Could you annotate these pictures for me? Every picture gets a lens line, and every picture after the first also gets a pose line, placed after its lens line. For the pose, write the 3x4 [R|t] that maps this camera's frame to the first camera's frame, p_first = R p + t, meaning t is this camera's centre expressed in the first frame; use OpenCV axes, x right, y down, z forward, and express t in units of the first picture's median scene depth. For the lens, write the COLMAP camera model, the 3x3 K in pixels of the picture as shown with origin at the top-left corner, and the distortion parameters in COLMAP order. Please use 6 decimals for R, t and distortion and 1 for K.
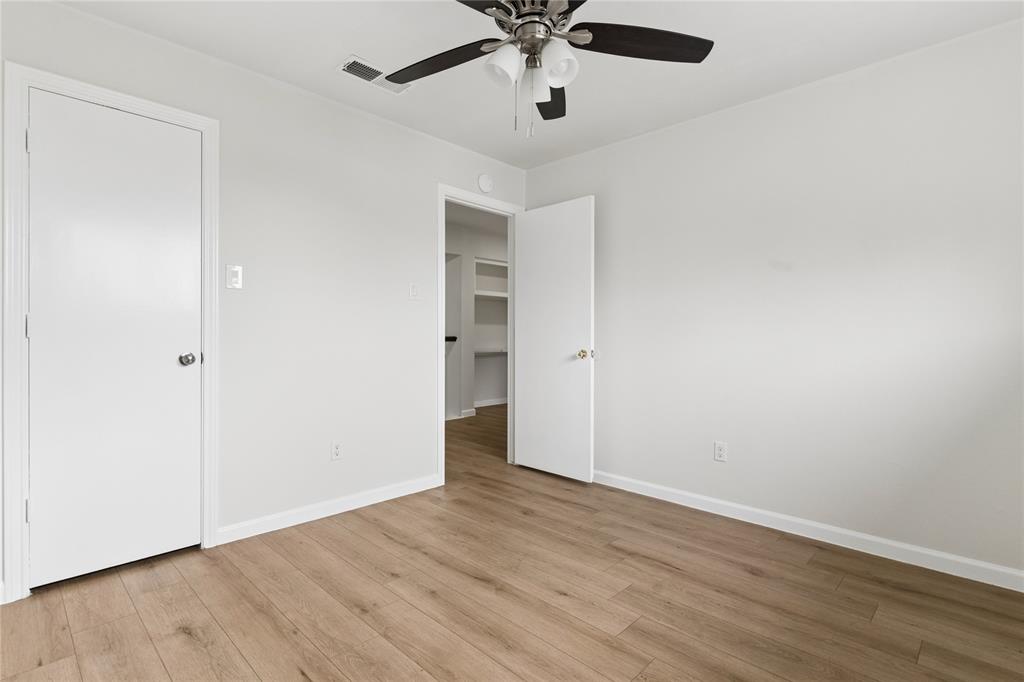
lens RADIAL K [[498.6, 0, 519.8], [0, 498.6, 338.6], [0, 0, 1]] dist [0.000277, 0.001337]
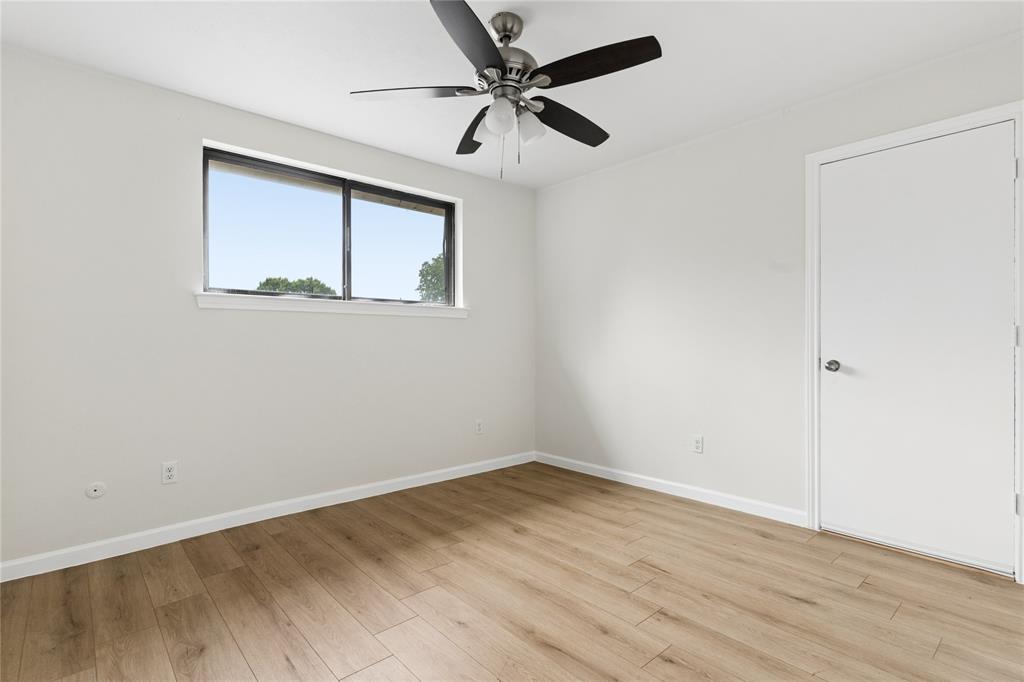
lens RADIAL K [[498.6, 0, 513.6], [0, 498.6, 340.8], [0, 0, 1]] dist [0.000277, 0.001337]
pose [[-0.996451, -0.003093, 0.084113, -0.090707], [-0.002282, 0.999950, 0.009744, -0.019977], [-0.084139, 0.009517, -0.996409, 2.027818]]
